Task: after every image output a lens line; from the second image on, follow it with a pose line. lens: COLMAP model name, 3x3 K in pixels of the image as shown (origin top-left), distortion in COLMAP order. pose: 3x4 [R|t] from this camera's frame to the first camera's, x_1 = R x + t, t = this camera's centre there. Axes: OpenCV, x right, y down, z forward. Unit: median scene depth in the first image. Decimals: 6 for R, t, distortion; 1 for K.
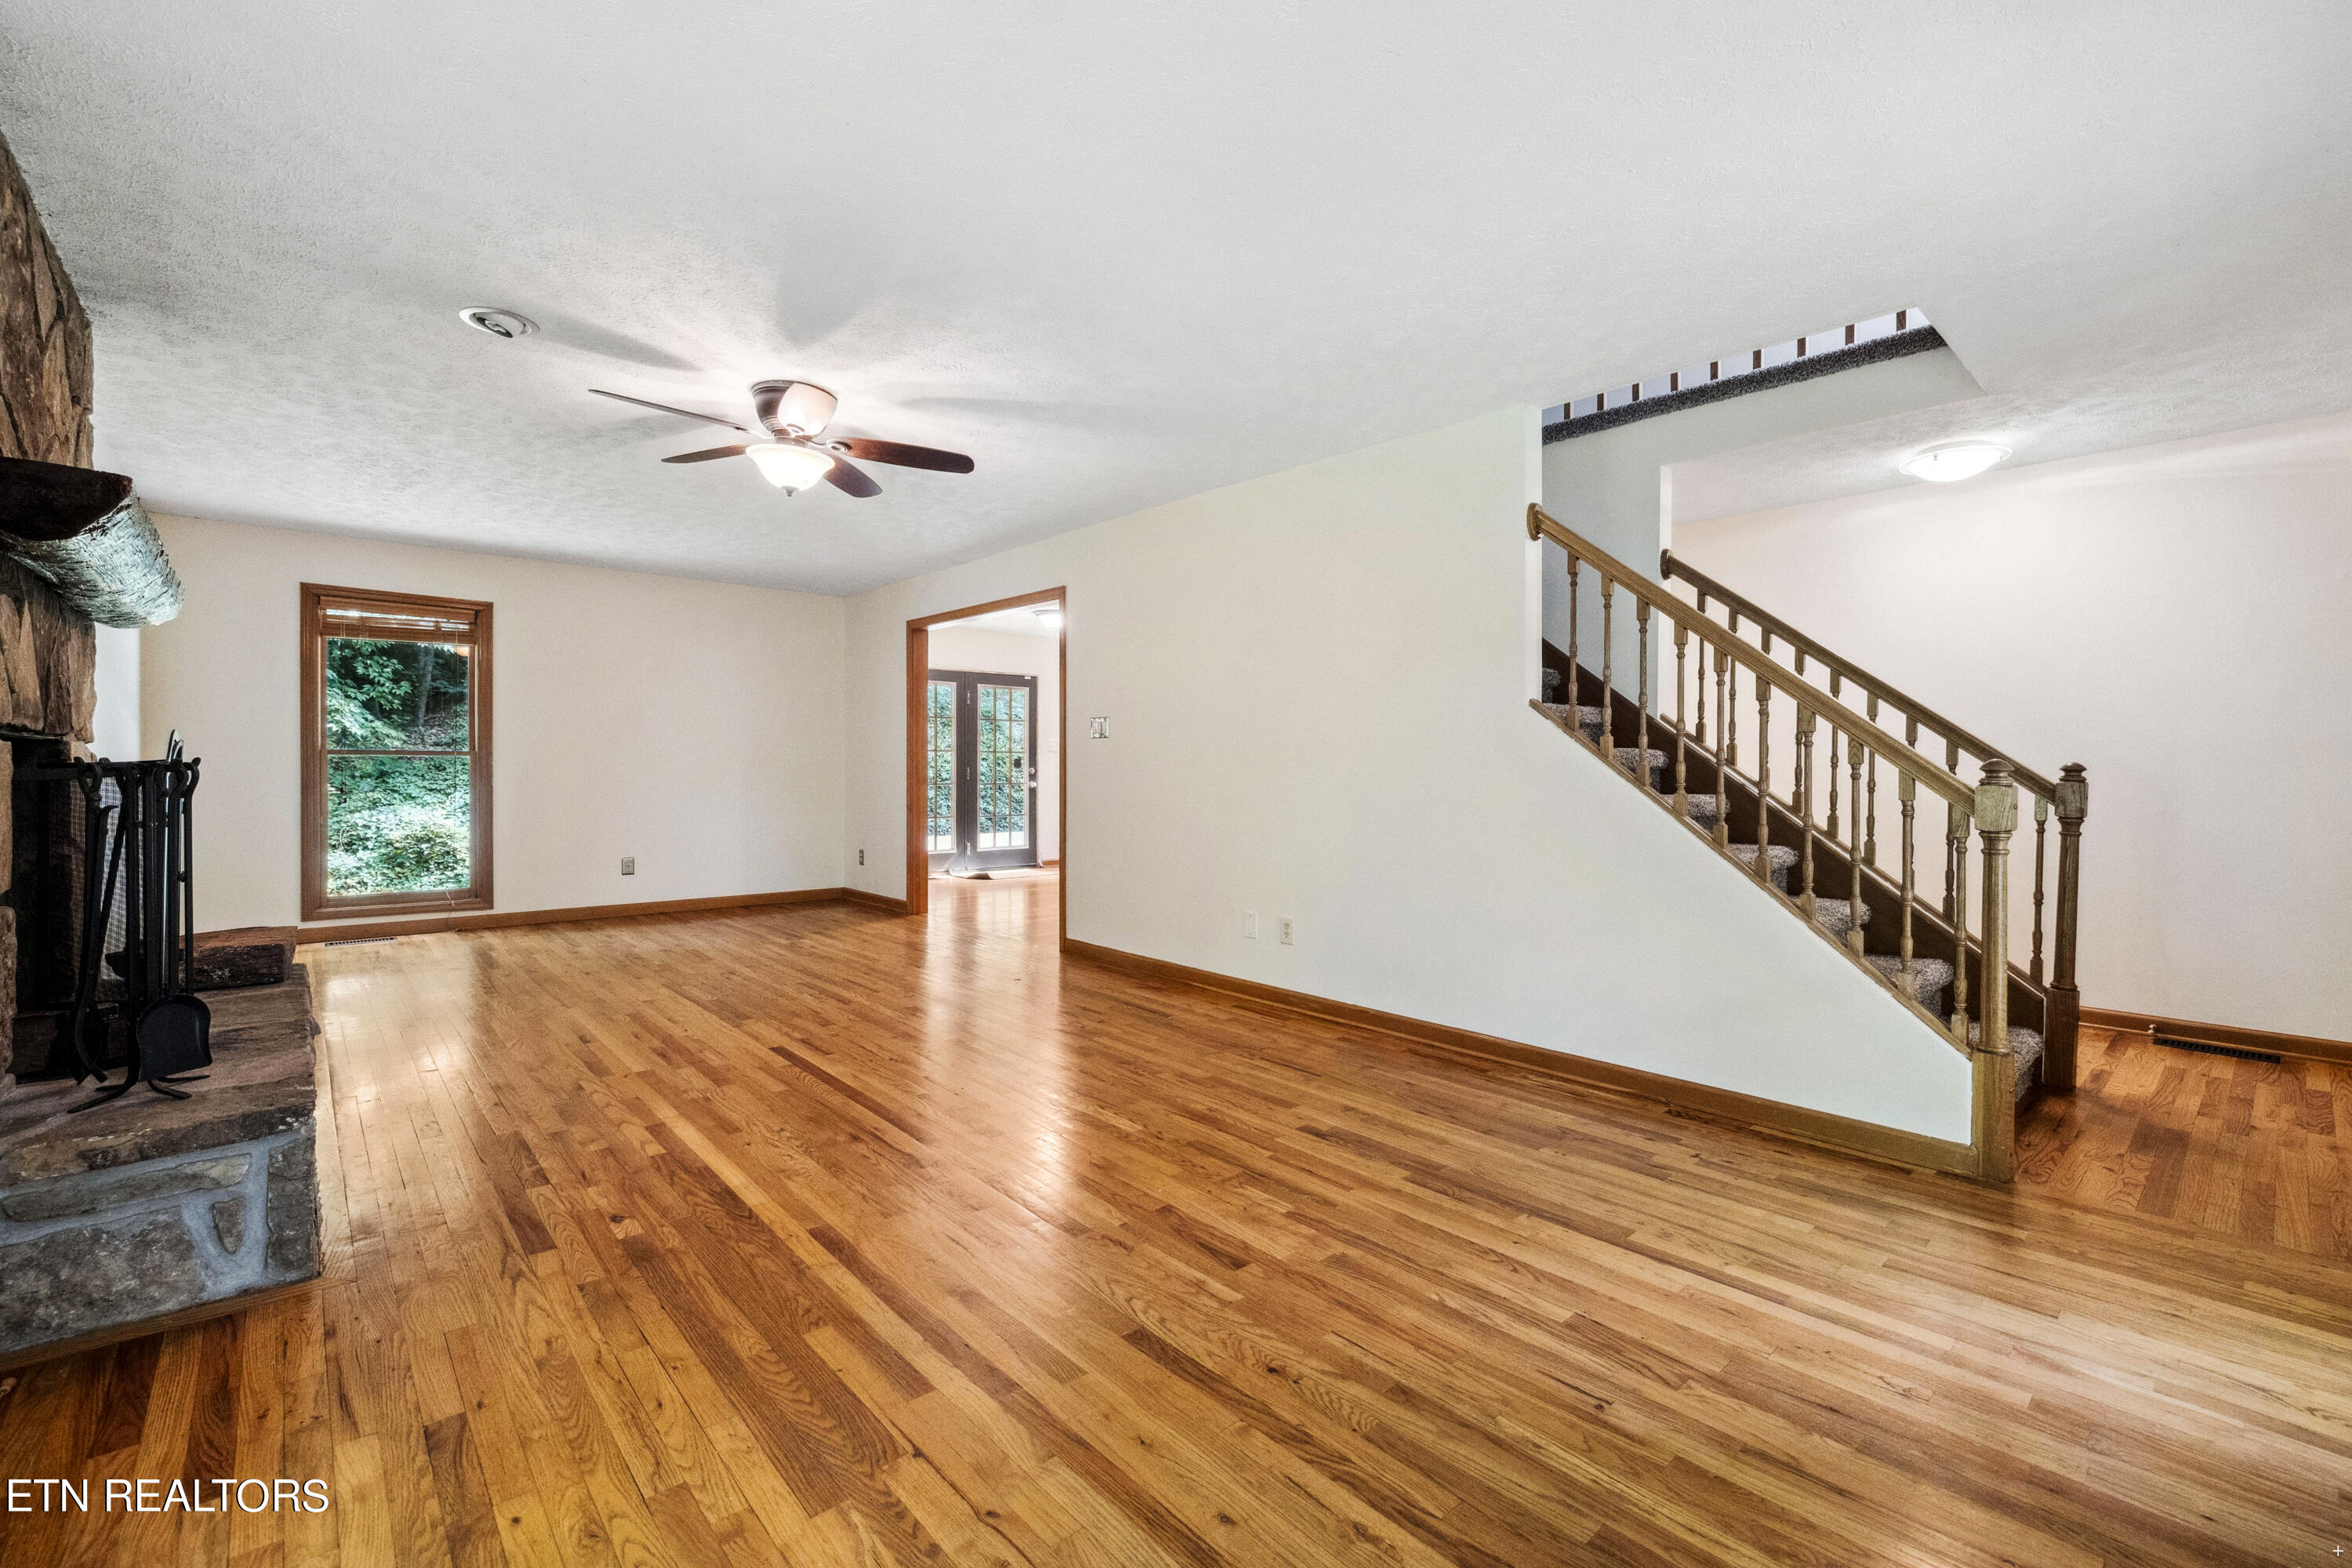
lens RADIAL K [[994.2, 0, 1174.7], [0, 994.2, 778.0], [0, 0, 1]] dist [-0.002181, -0.000026]
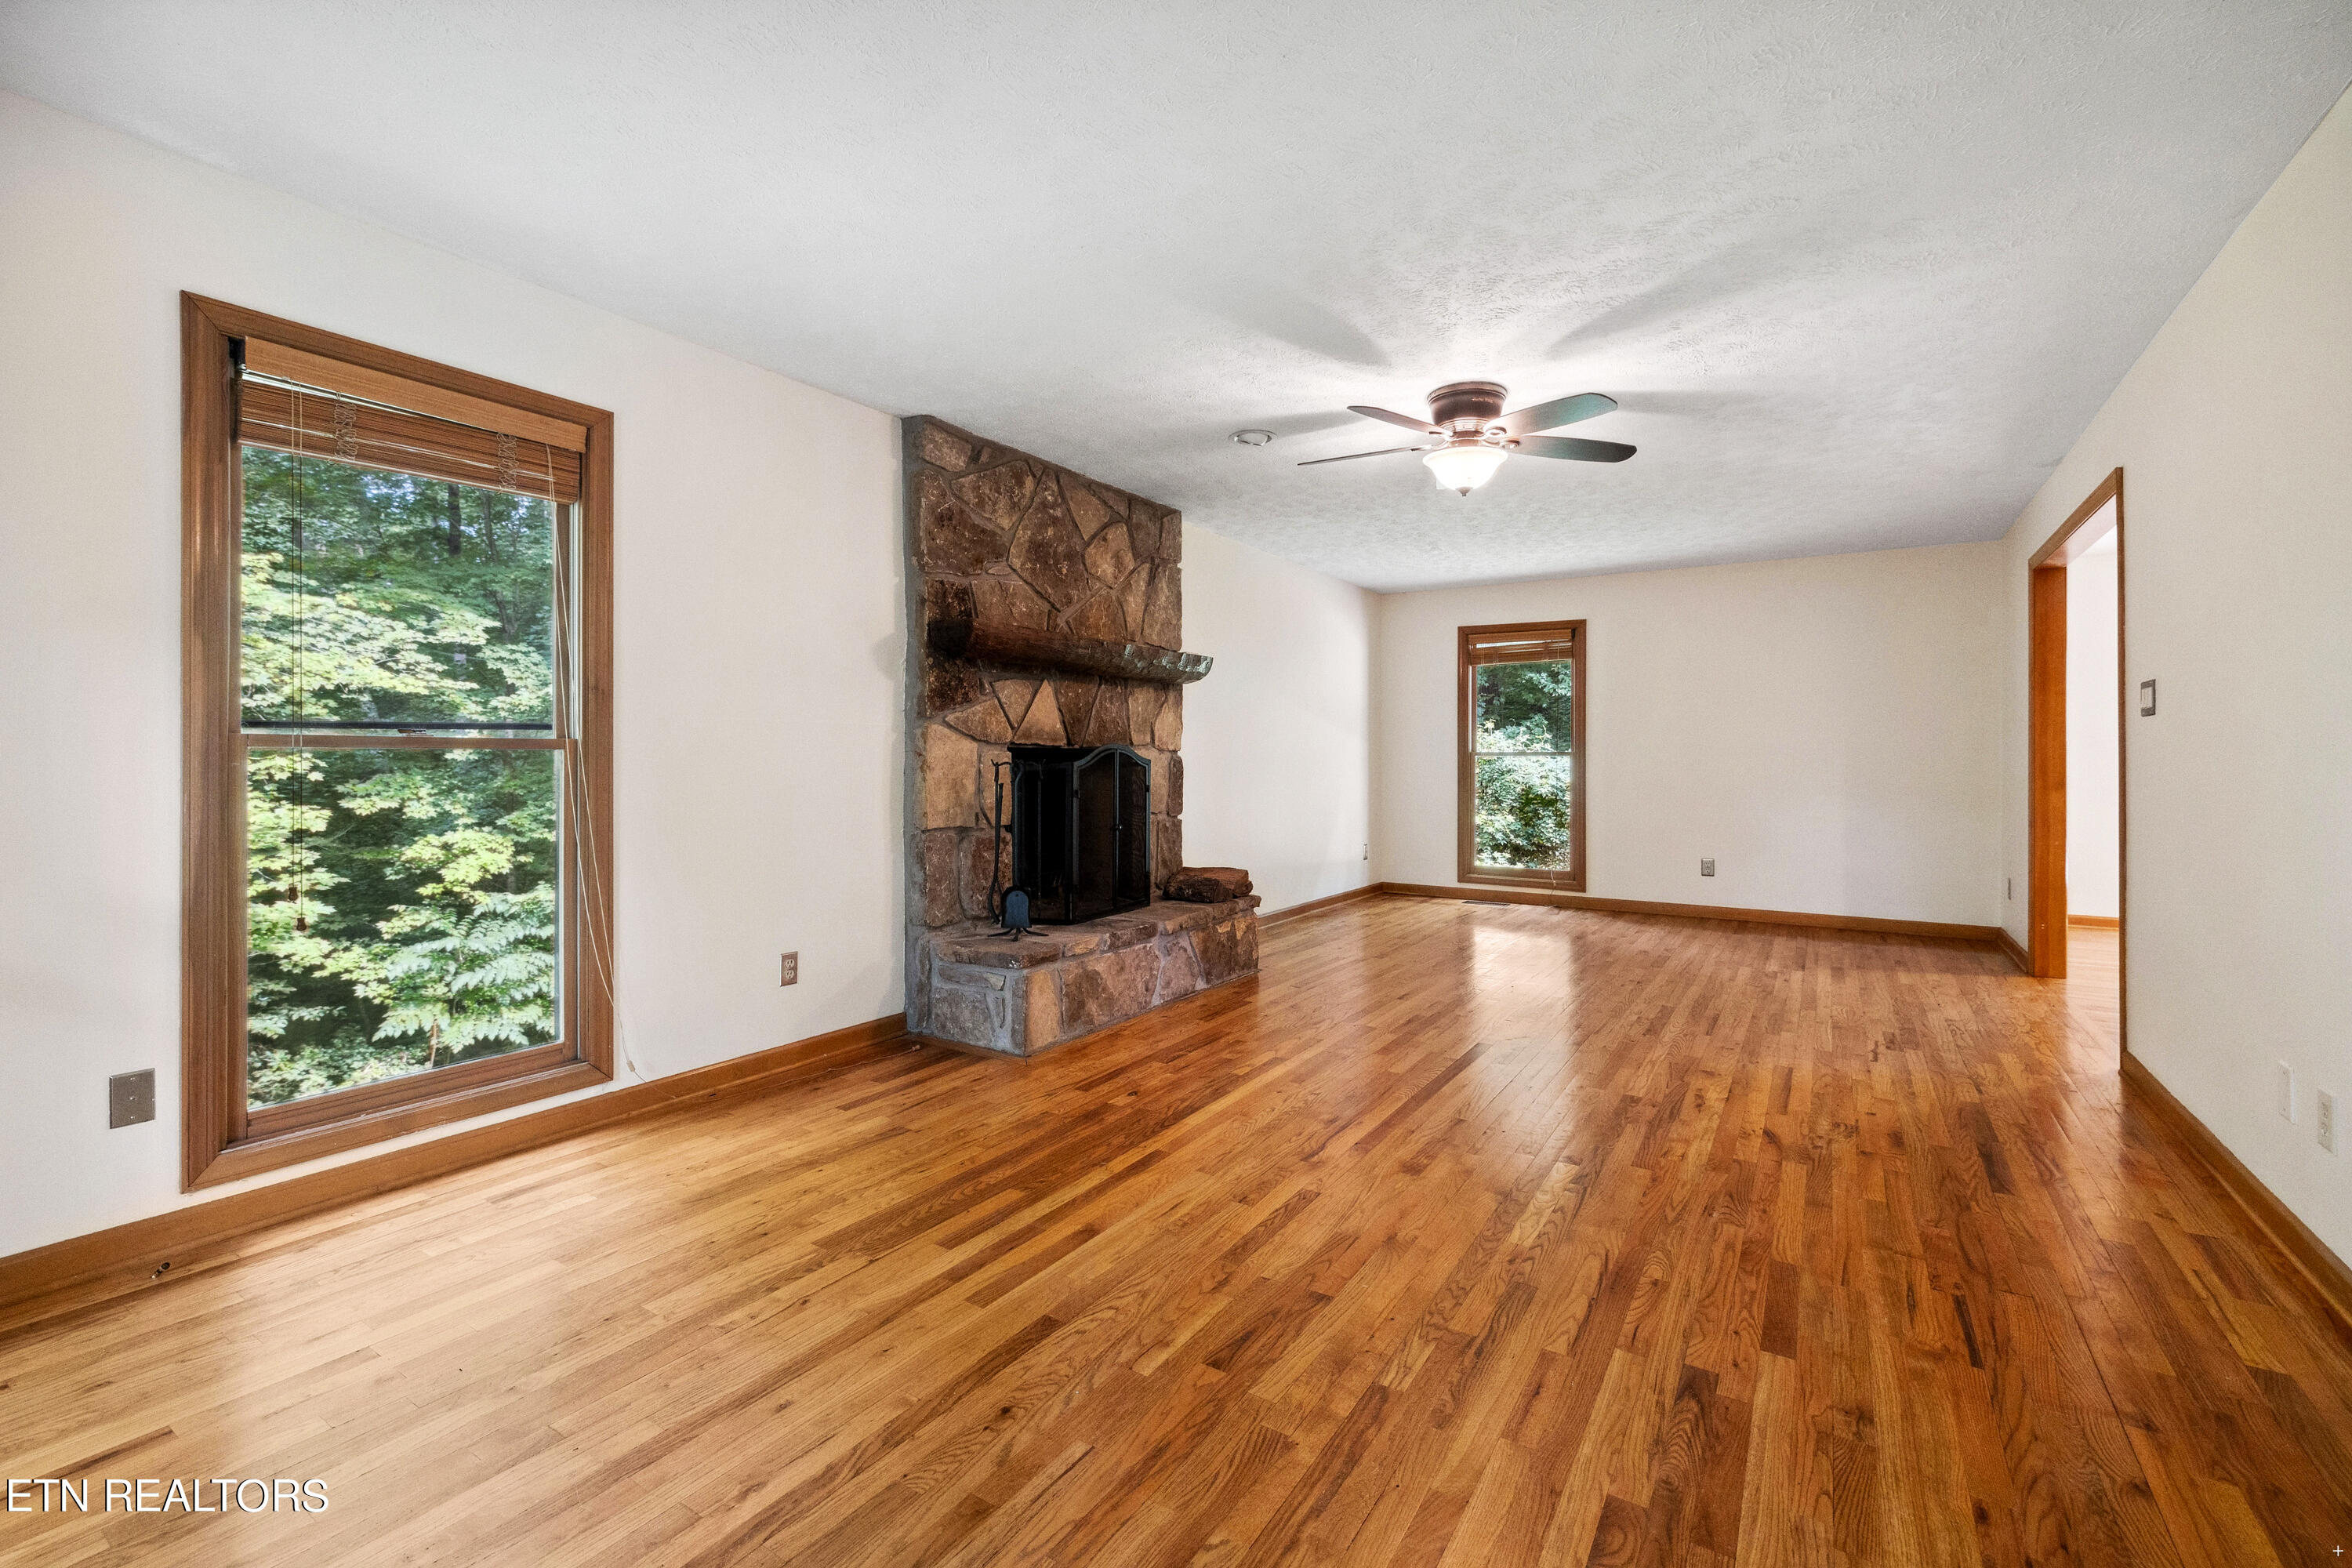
lens RADIAL K [[1012.3, 0, 1172.5], [0, 1012.3, 764.2], [0, 0, 1]] dist [0.002653, 0.000349]
pose [[0.265243, -0.000640, -0.964181, 0.711936], [-0.012353, 0.999915, -0.004062, -0.005371], [0.964102, 0.012988, 0.265213, 0.599965]]
